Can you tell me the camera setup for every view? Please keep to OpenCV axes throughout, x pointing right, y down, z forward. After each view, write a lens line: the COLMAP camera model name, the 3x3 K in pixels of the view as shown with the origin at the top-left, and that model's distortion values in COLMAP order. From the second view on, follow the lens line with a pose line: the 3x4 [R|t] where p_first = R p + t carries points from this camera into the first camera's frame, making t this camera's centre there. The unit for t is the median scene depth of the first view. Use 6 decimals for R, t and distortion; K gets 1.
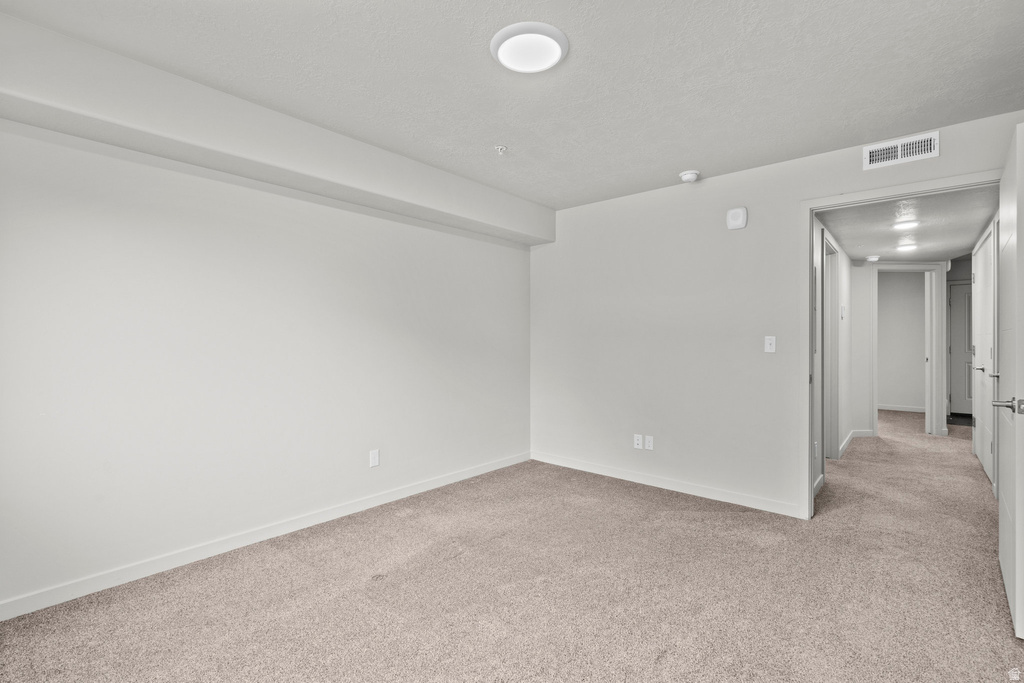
lens RADIAL K [[471.1, 0, 511.4], [0, 471.1, 339.4], [0, 0, 1]] dist [-0.001841, 0.000319]
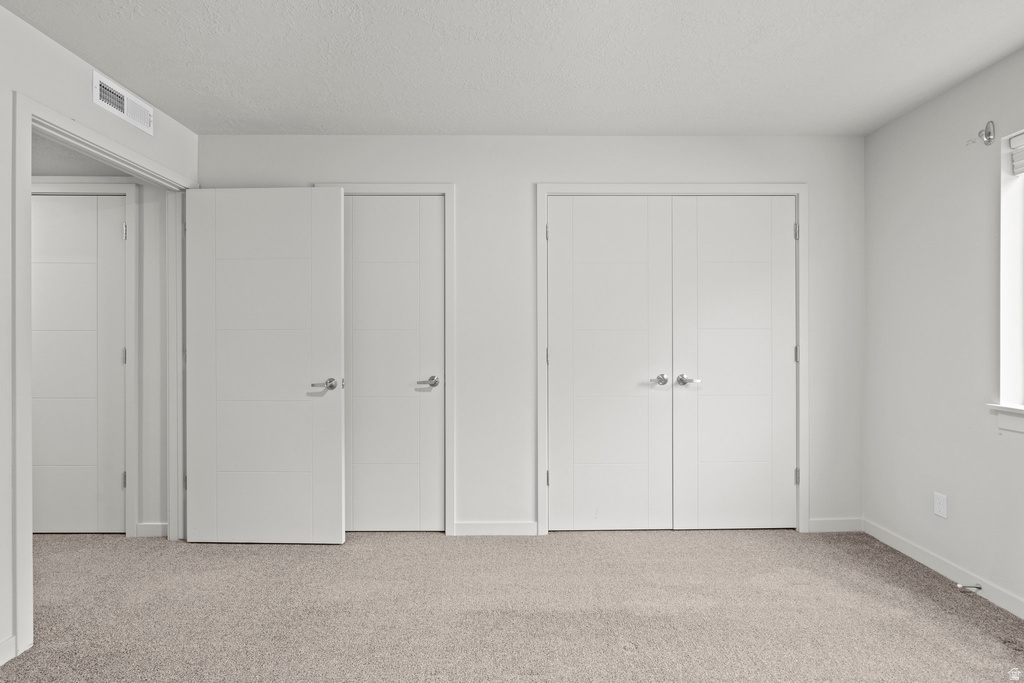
lens RADIAL K [[466.5, 0, 511.7], [0, 466.5, 340.3], [0, 0, 1]] dist [-0.002379, 0.000586]
pose [[-0.658318, -0.006795, 0.752709, -0.219751], [-0.001799, 0.999971, 0.007454, -0.002053], [-0.752737, 0.003552, -0.658311, 1.026106]]
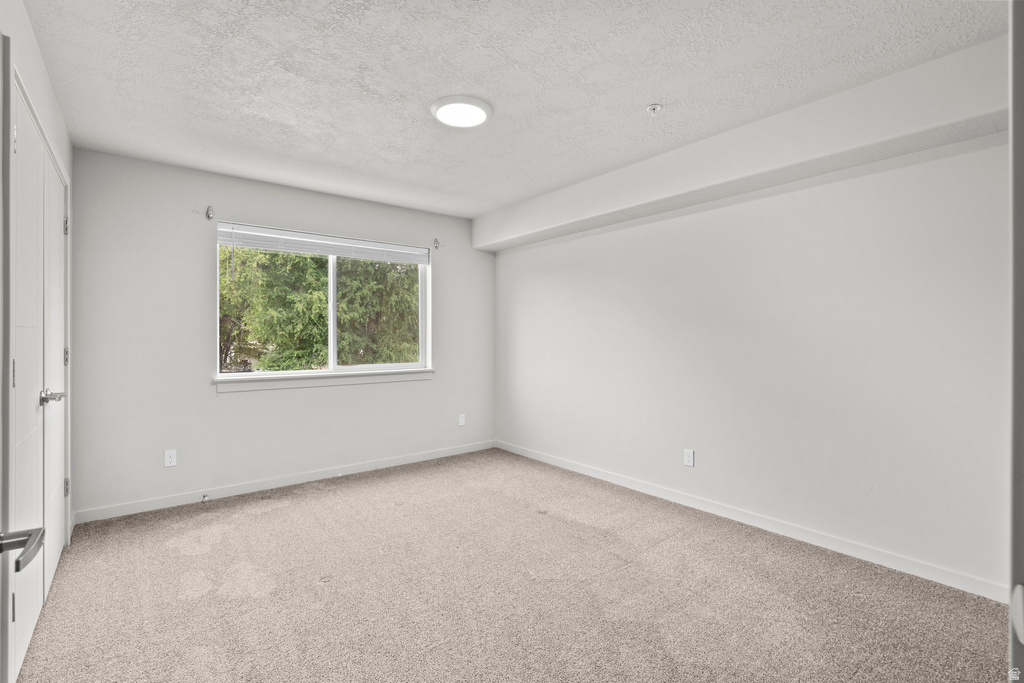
lens RADIAL K [[466.5, 0, 511.7], [0, 466.5, 340.3], [0, 0, 1]] dist [-0.002379, 0.000586]
pose [[-0.186331, 0.000851, -0.982487, 0.874969], [0.003336, 0.999994, 0.000234, 0.004794], [0.982481, -0.003234, -0.186333, 0.958702]]
